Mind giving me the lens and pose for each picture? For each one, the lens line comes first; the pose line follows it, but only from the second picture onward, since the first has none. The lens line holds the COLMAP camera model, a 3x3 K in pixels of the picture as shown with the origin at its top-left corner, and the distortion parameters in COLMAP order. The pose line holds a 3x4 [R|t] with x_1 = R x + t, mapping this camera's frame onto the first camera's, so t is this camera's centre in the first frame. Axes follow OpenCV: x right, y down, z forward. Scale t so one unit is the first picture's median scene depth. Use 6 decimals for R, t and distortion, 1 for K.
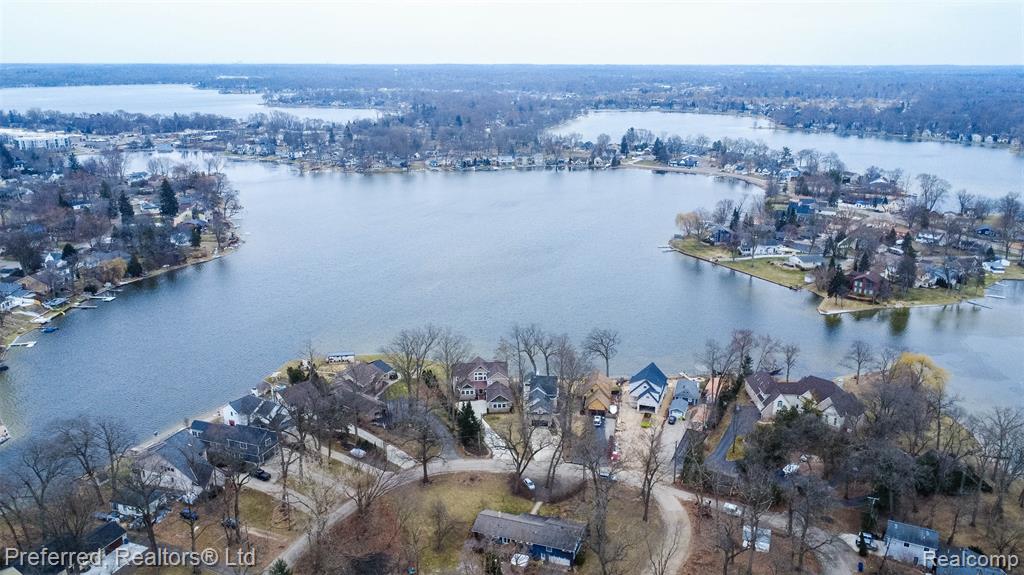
lens RADIAL K [[785.0, 0, 509.7], [0, 785.0, 294.2], [0, 0, 1]] dist [0.004004, -0.001870]
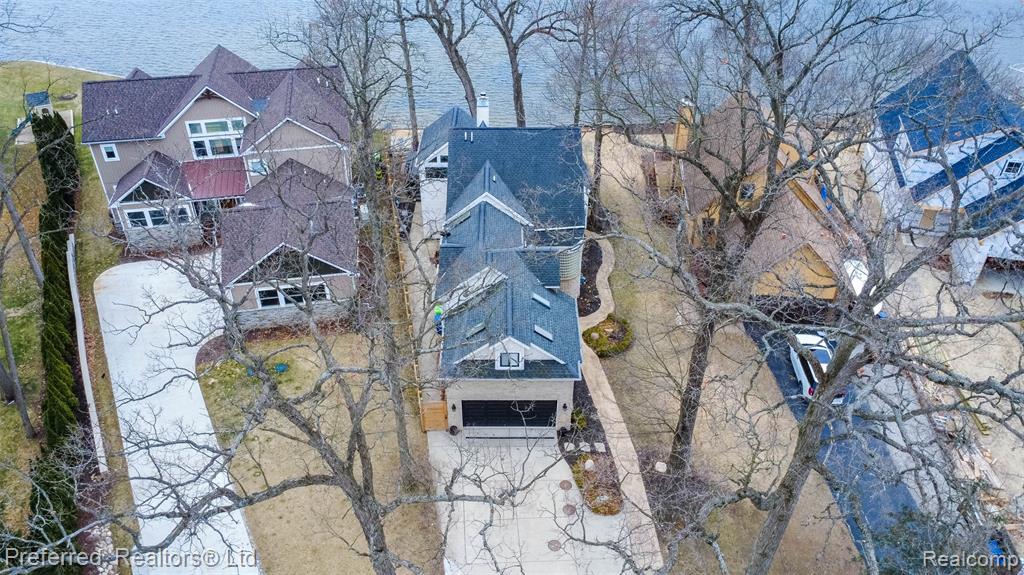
lens RADIAL K [[785.0, 0, 509.4], [0, 785.0, 287.1], [0, 0, 1]] dist [0.004004, -0.001870]
pose [[0.996312, -0.048028, 0.071101, 0.006407], [0.021698, 0.942756, 0.332776, 0.018577], [-0.083014, -0.330006, 0.940321, 0.196917]]
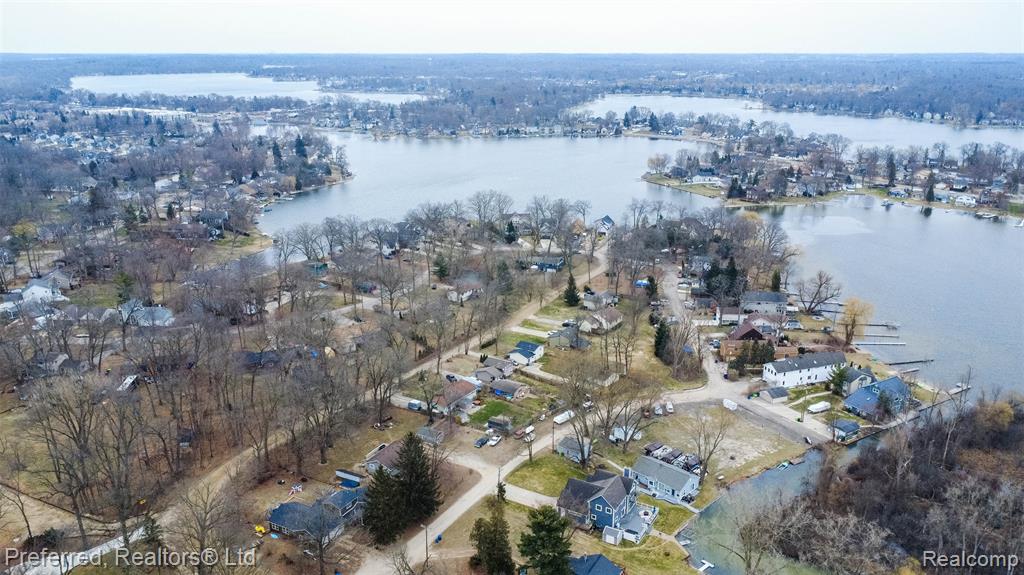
lens RADIAL K [[785.0, 0, 512.1], [0, 785.0, 281.7], [0, 0, 1]] dist [0.004004, -0.001870]
pose [[0.999505, 0.006308, -0.030818, 0.003285], [-0.006362, 0.999978, -0.001659, 0.067328], [0.030807, 0.001854, 0.999524, -0.238643]]
